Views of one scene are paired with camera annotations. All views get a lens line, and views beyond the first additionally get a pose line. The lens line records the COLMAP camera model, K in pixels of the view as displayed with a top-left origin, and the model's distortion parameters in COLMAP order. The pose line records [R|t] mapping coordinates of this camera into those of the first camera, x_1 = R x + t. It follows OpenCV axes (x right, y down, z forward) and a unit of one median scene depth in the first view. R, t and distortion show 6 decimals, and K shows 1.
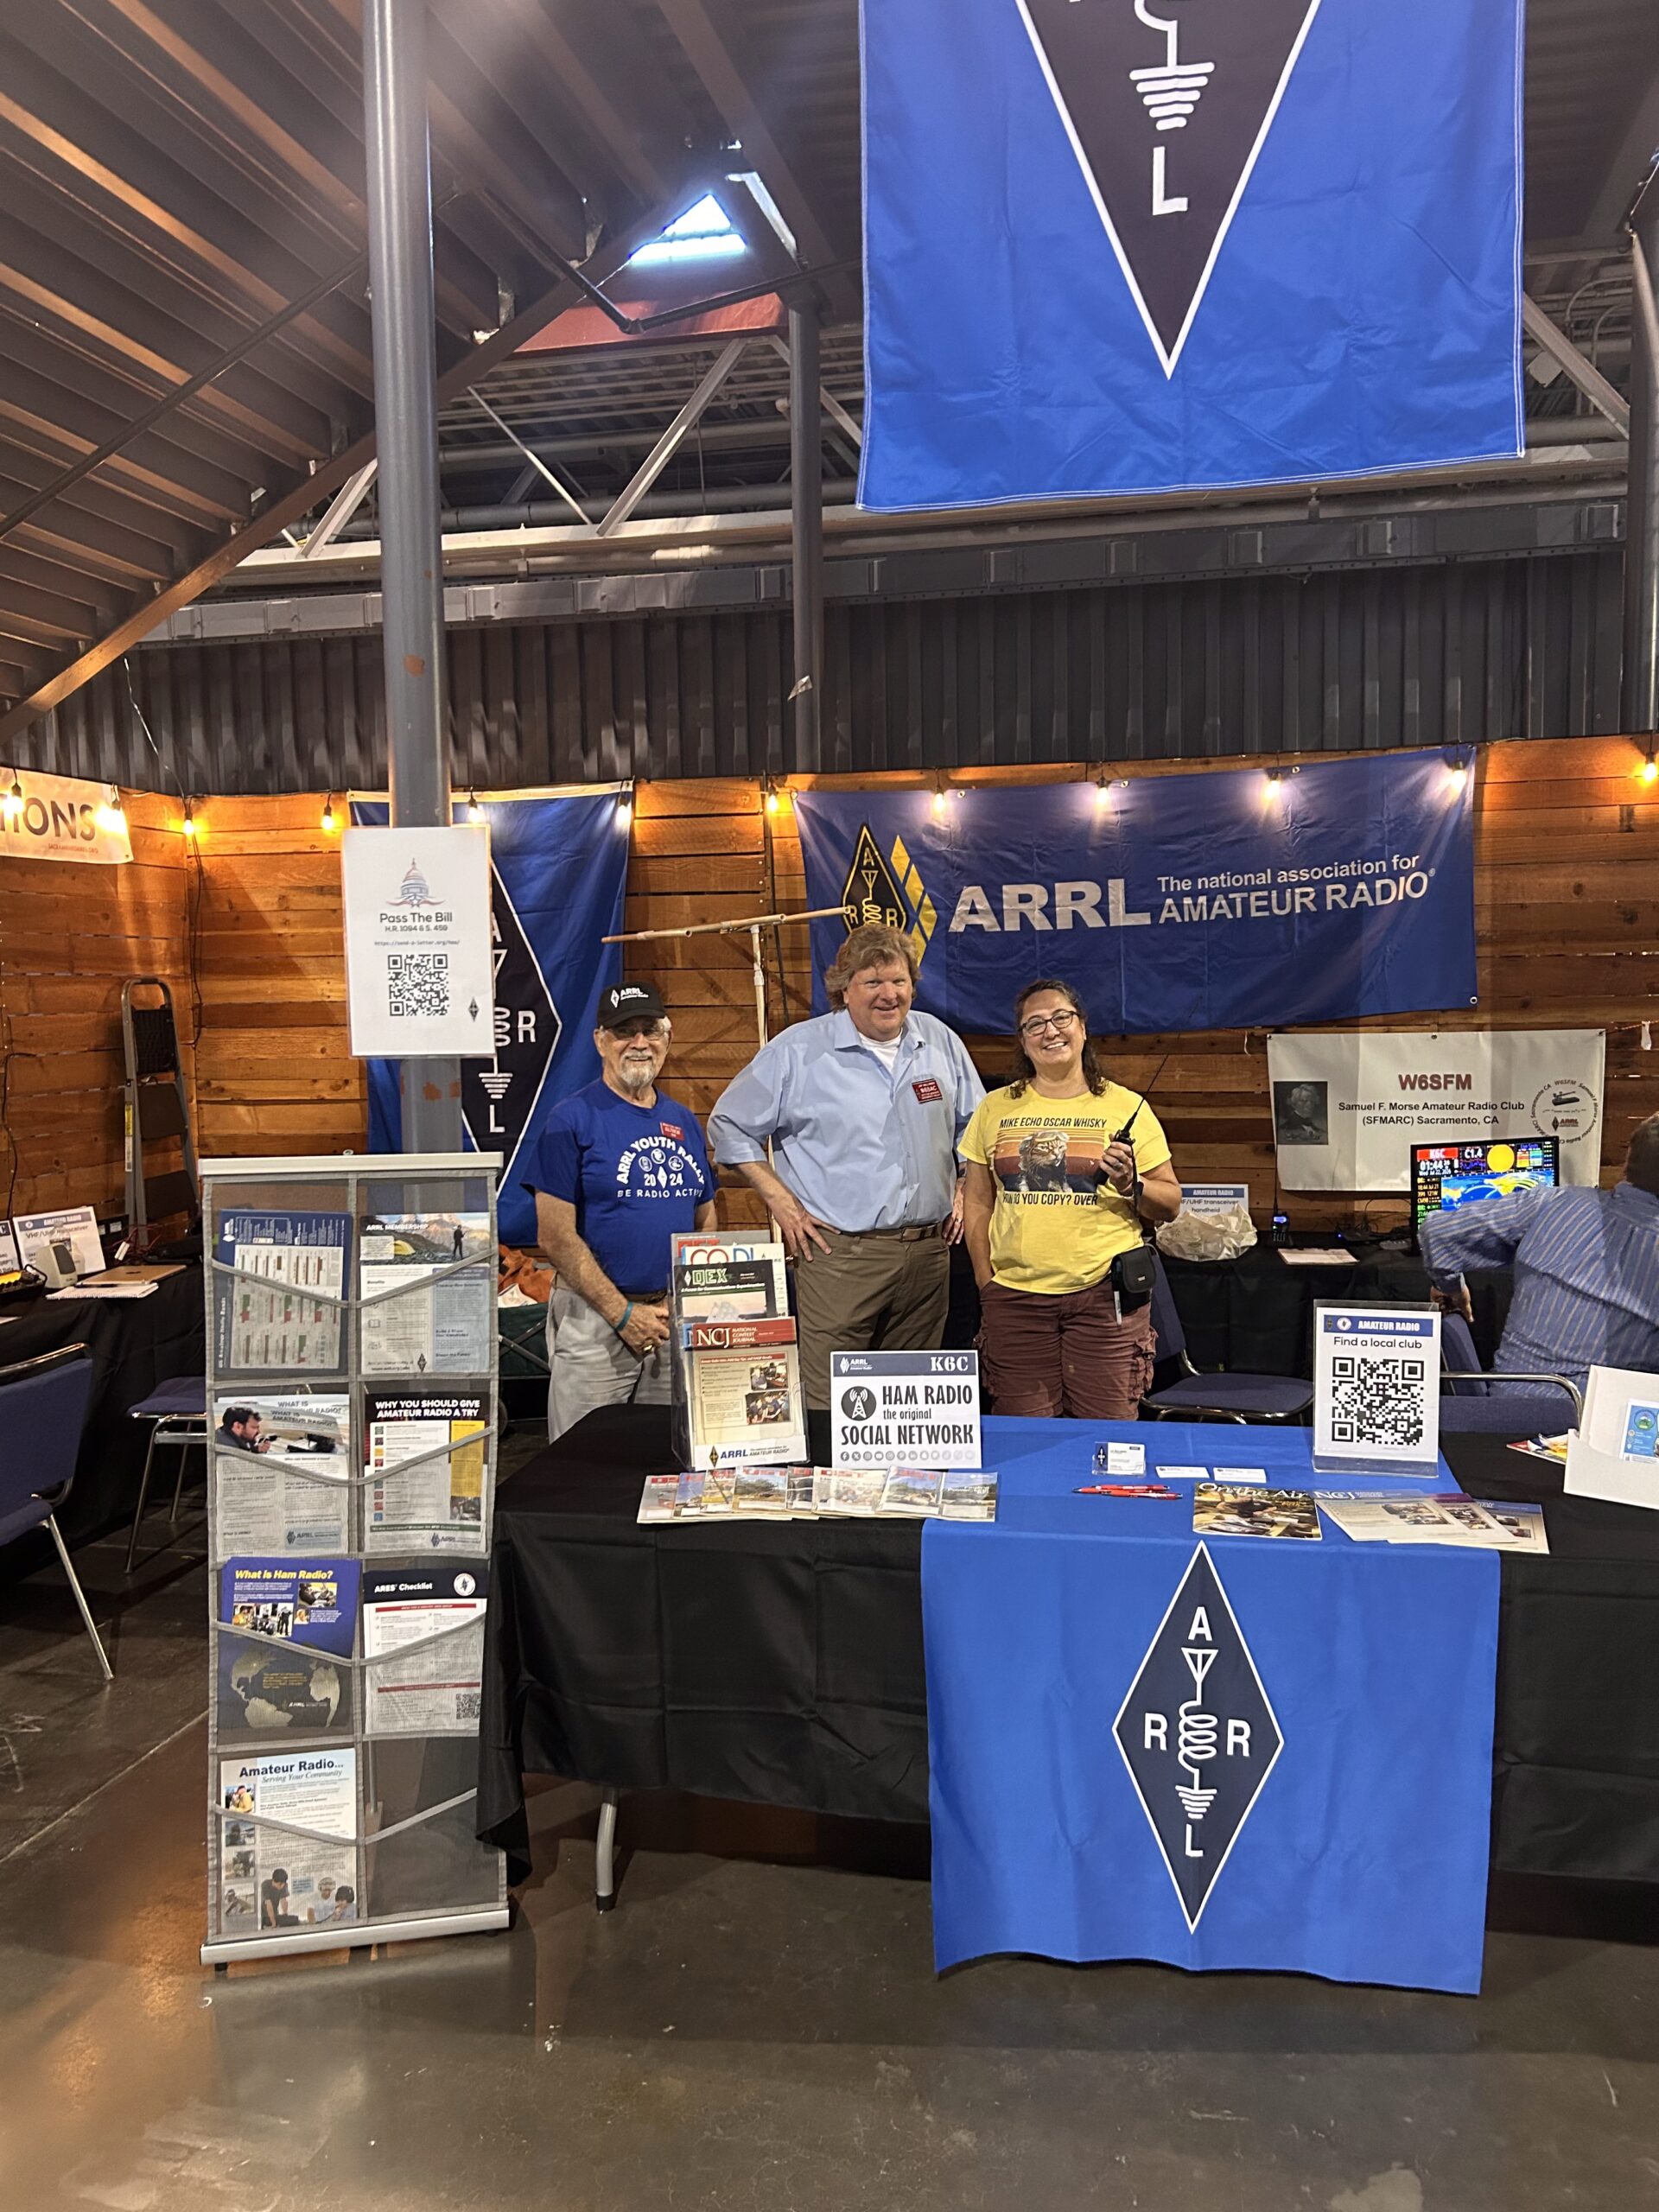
lens RADIAL K [[1675.4, 0, 835.1], [0, 1675.4, 1094.7], [0, 0, 1]] dist [0.007622, 0.002357]
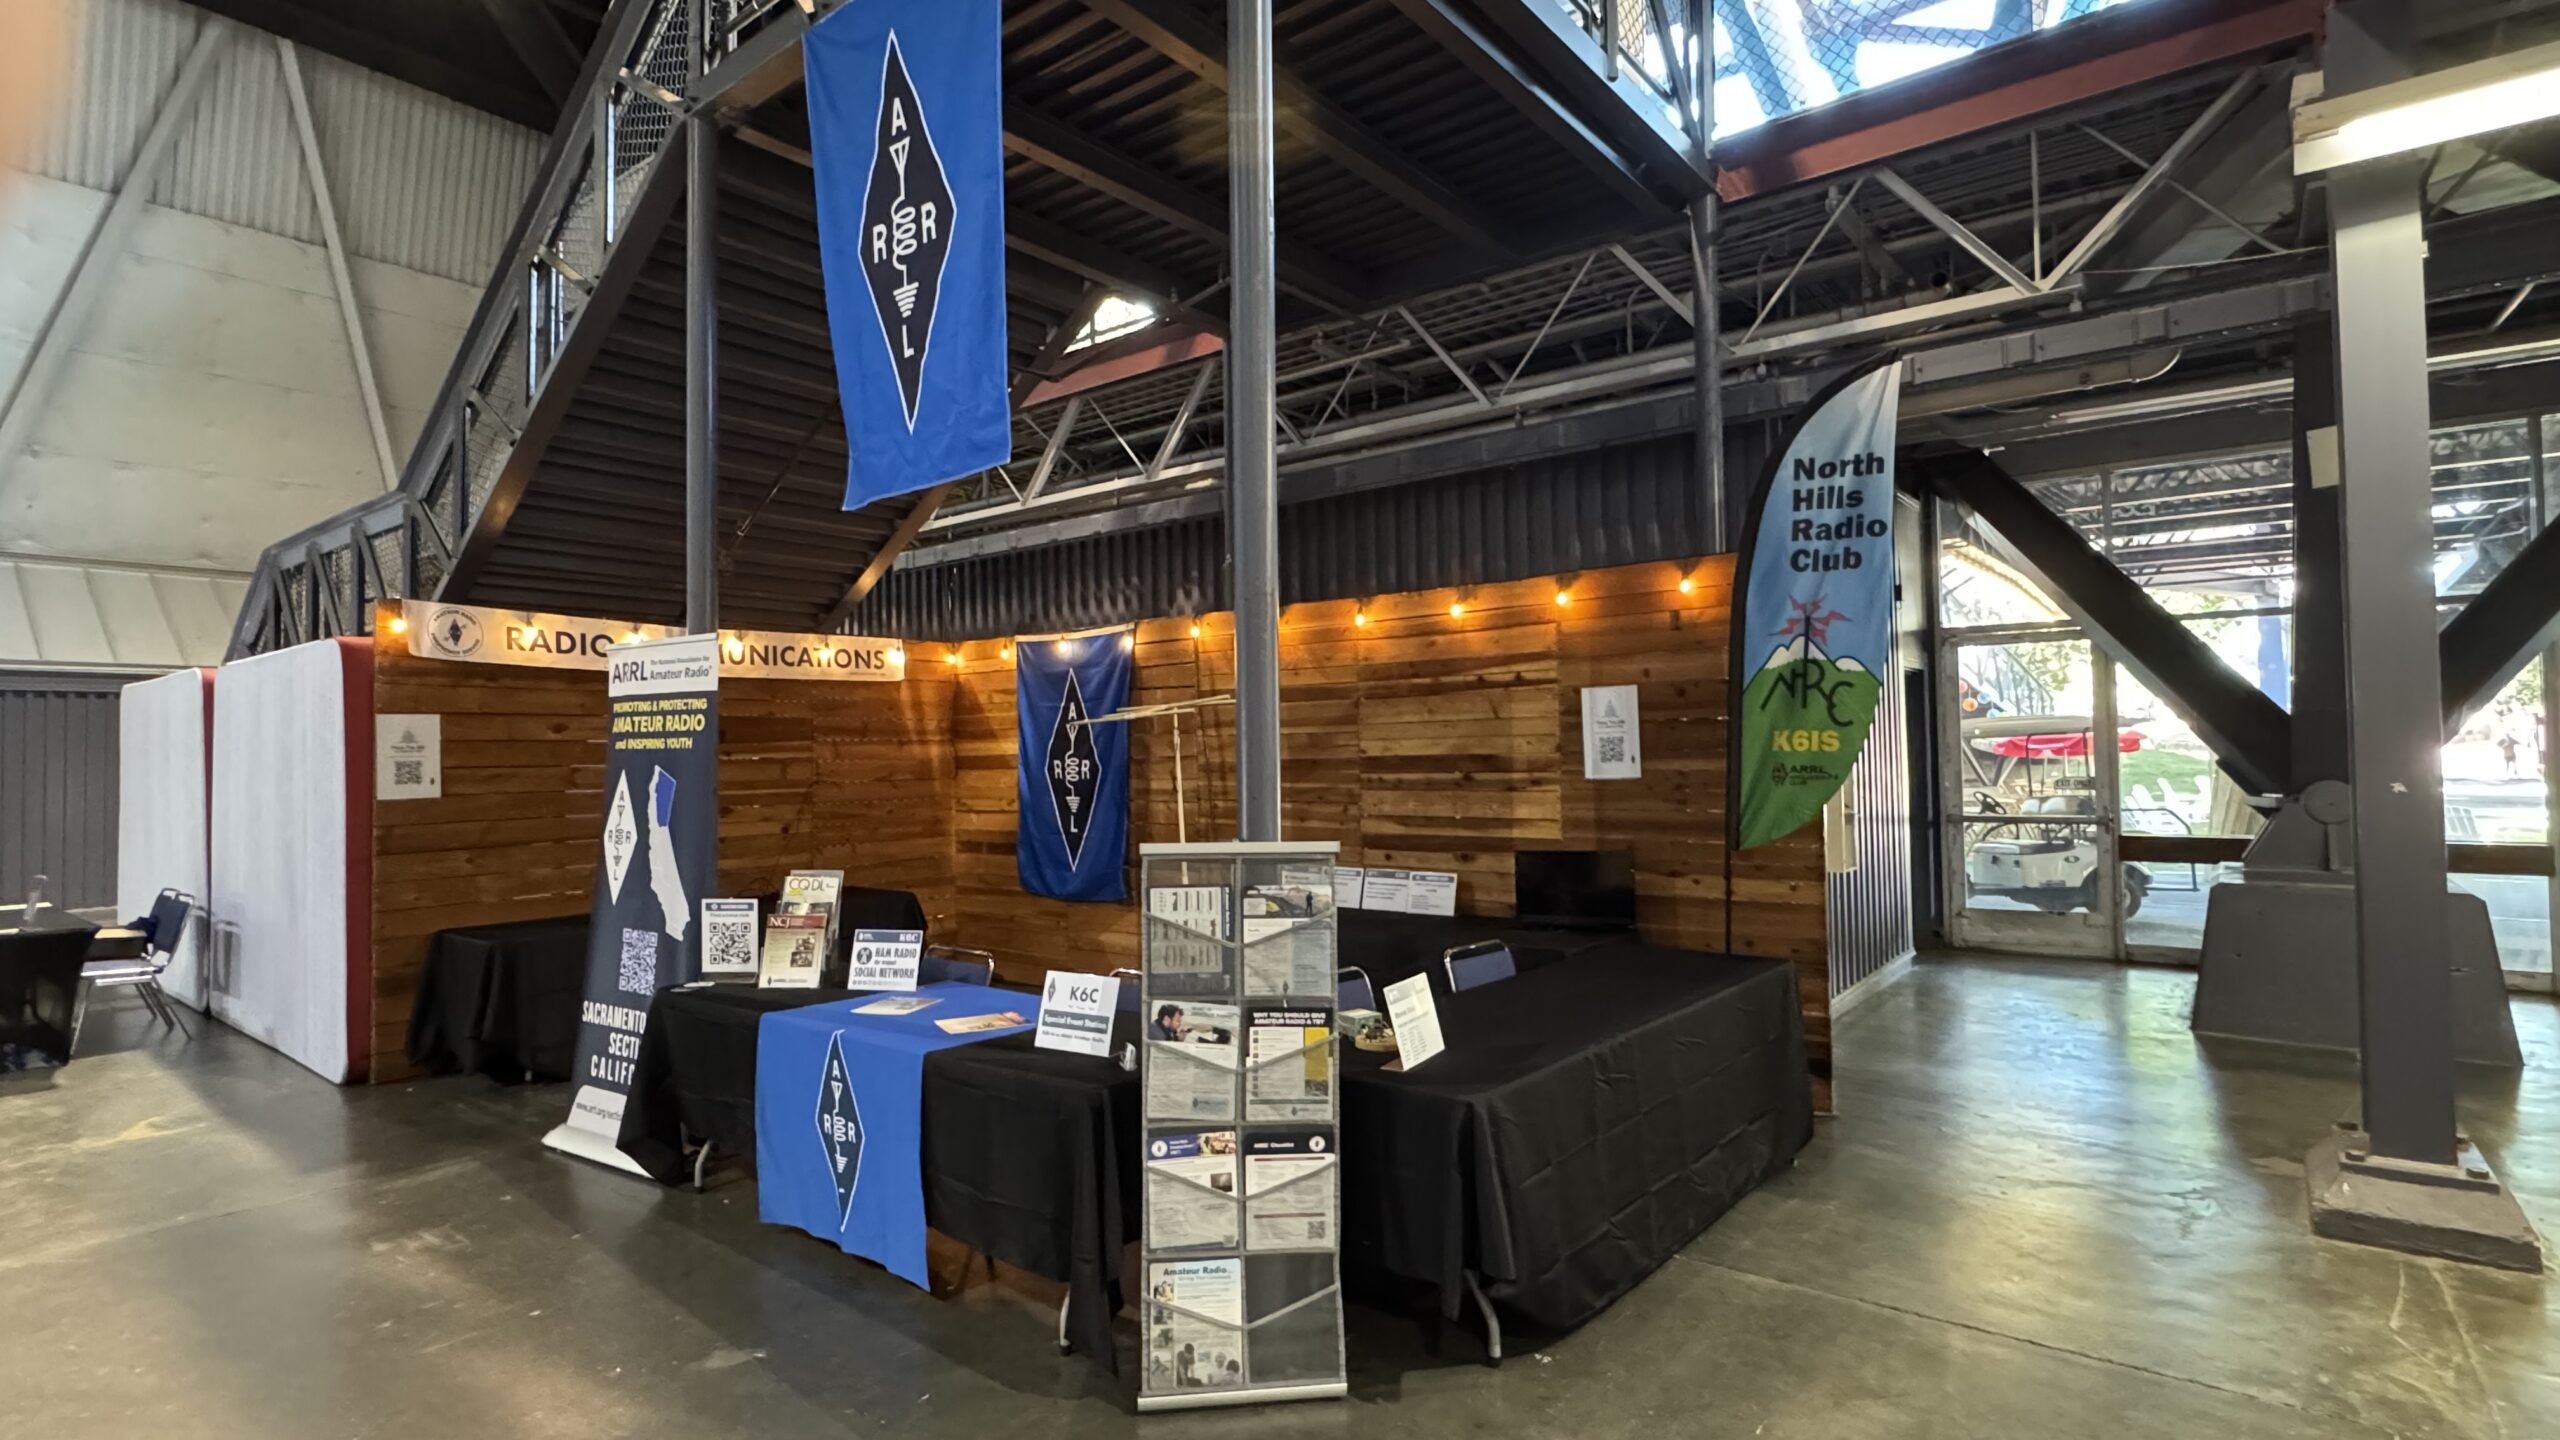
lens RADIAL K [[1210.3, 0, 1280.5], [0, 1210.3, 708.3], [0, 0, 1]] dist [-0.006333, 0.000464]
pose [[0.899789, -0.017164, -0.435988, 0.535155], [-0.023600, 0.995849, -0.087911, 0.001921], [0.435687, 0.089391, 0.895648, -0.021674]]
